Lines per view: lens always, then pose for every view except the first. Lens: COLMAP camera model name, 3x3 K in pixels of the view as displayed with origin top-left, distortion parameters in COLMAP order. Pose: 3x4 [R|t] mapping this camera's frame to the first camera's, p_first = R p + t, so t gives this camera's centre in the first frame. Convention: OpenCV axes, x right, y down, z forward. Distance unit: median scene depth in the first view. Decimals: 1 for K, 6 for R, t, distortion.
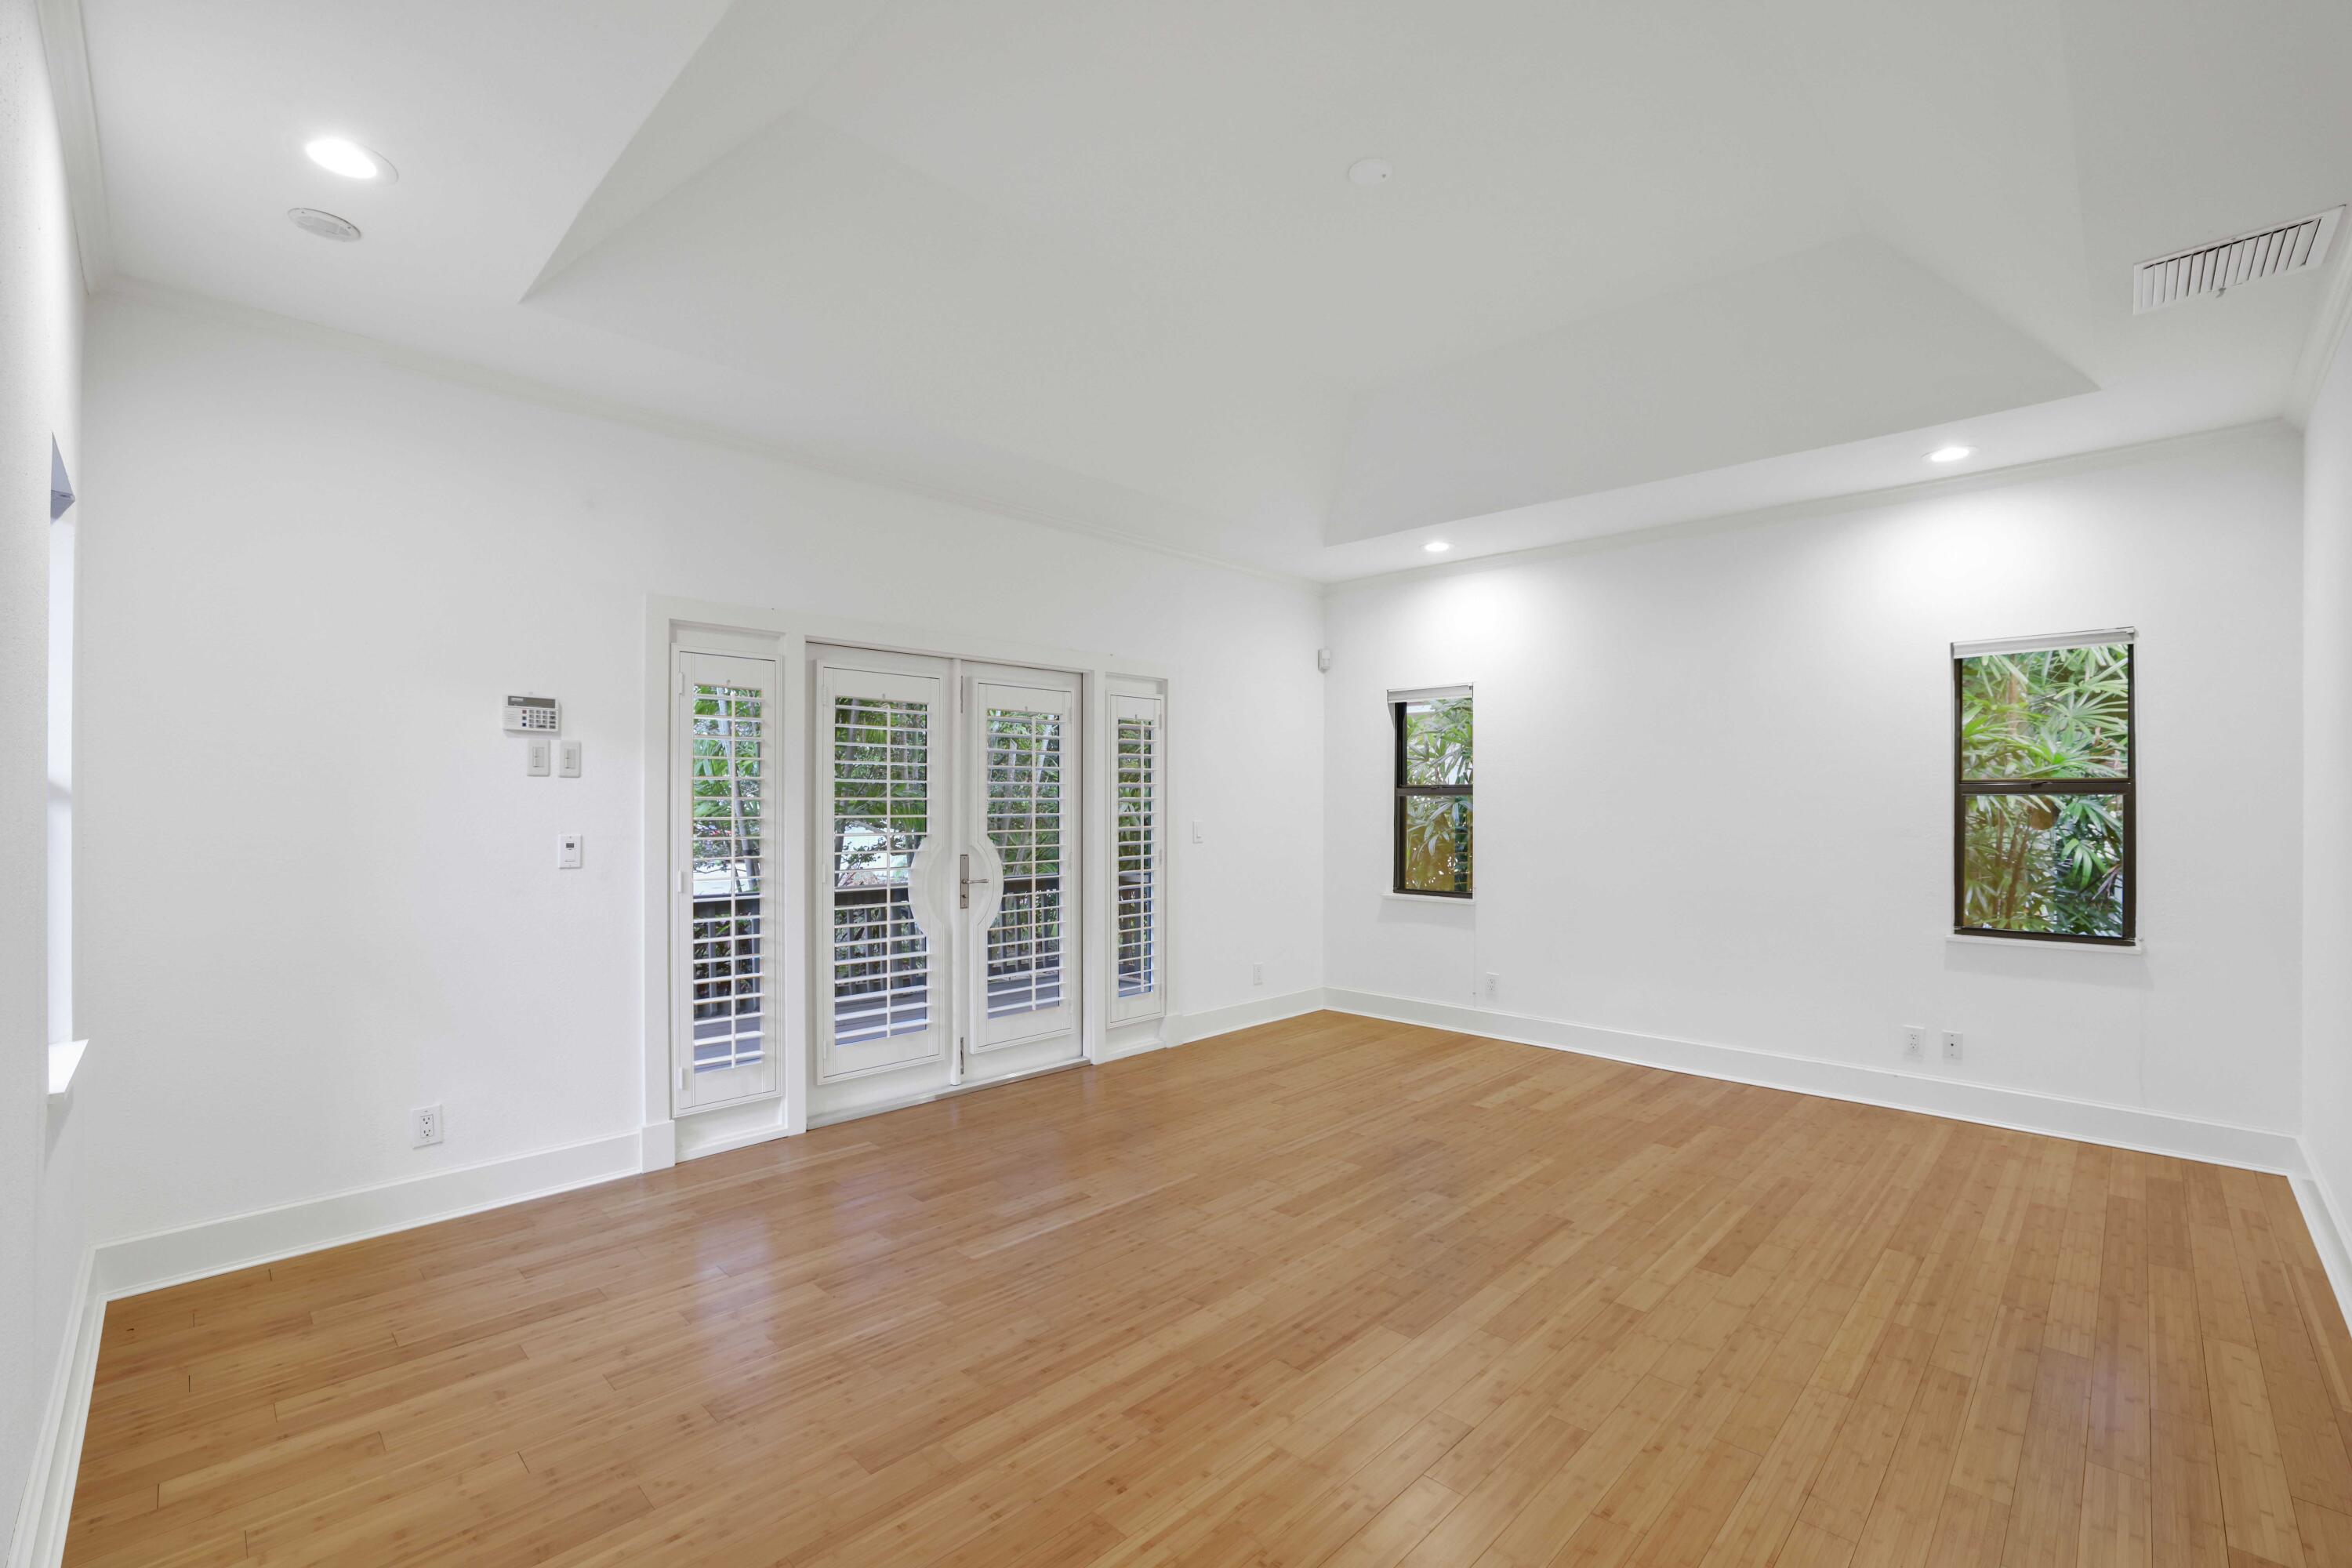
lens RADIAL K [[991.4, 0, 1175.0], [0, 991.4, 796.6], [0, 0, 1]] dist [-0.001929, 0.016347]
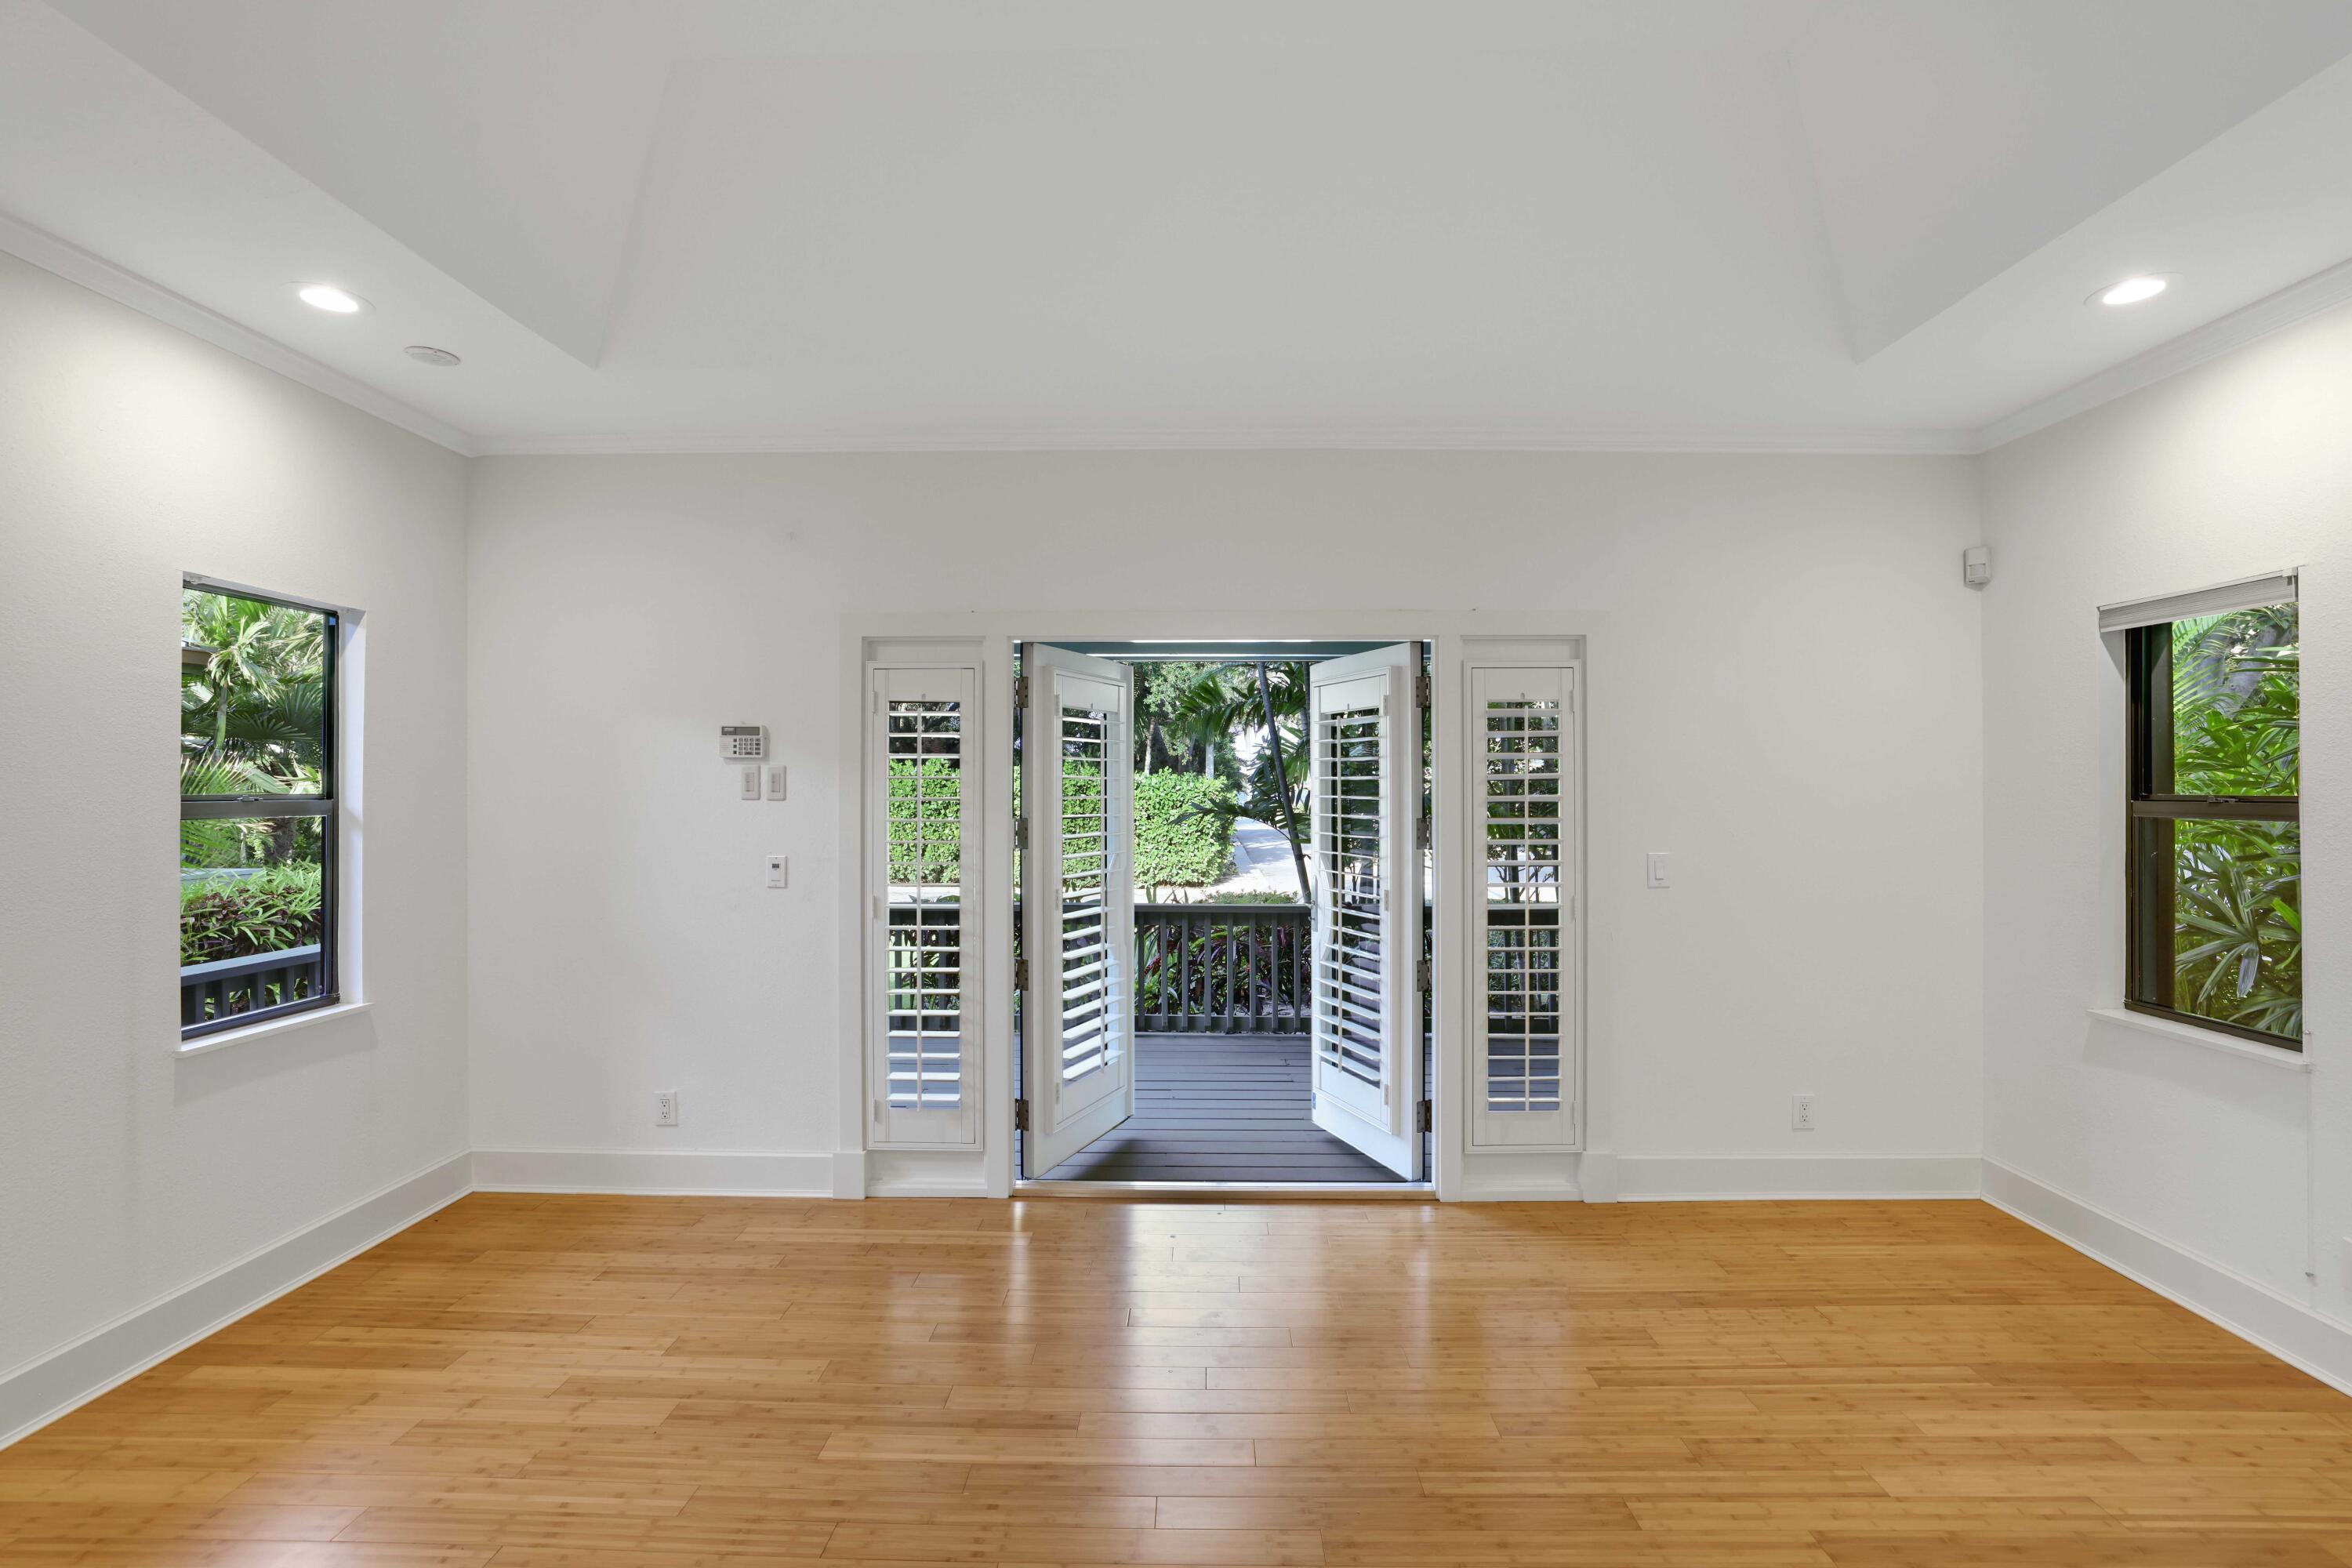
lens RADIAL K [[1002.9, 0, 1200.7], [0, 1002.9, 784.5], [0, 0, 1]] dist [-0.011713, 0.004655]
pose [[0.703774, -0.010073, -0.710352, 0.467689], [0.003614, 0.999937, -0.010599, -0.024096], [0.710414, 0.004892, 0.703767, 0.595335]]
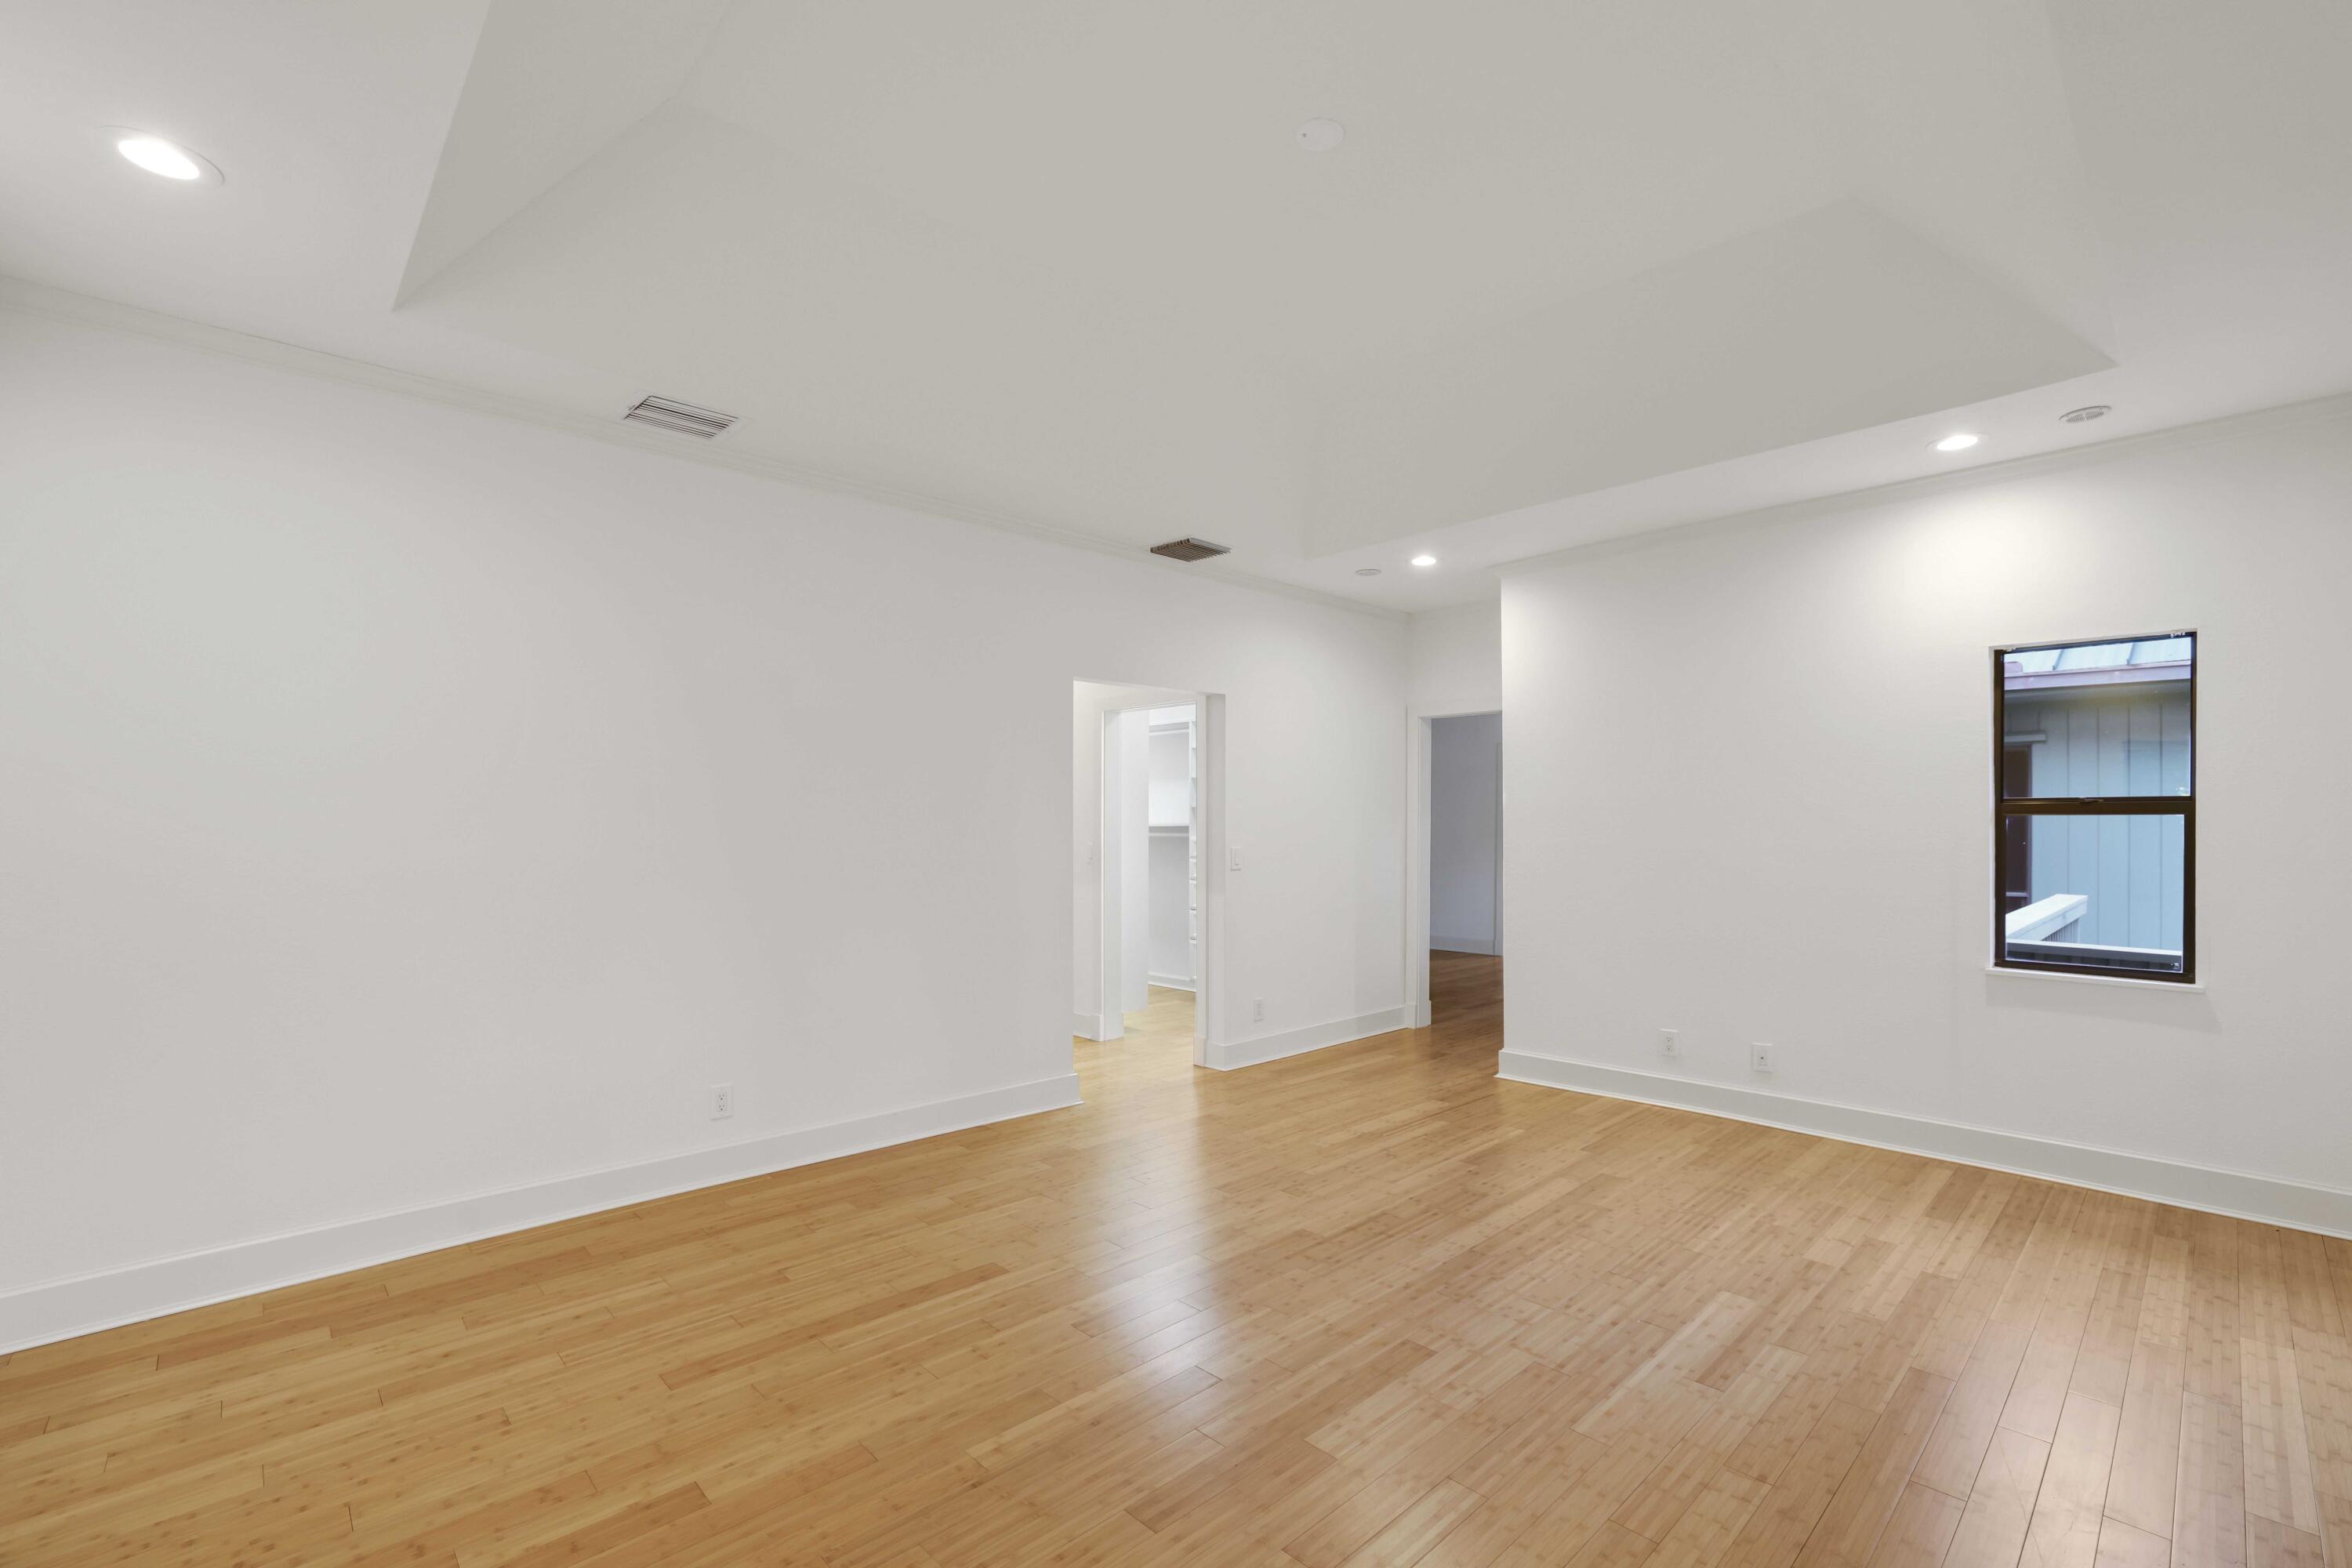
lens RADIAL K [[1002.9, 0, 1200.7], [0, 1002.9, 784.5], [0, 0, 1]] dist [-0.011713, 0.004655]
pose [[-0.999915, -0.005797, 0.011695, 0.271671], [-0.006323, 0.998948, -0.045423, 0.009916], [-0.011419, -0.045493, -0.998899, 1.774428]]
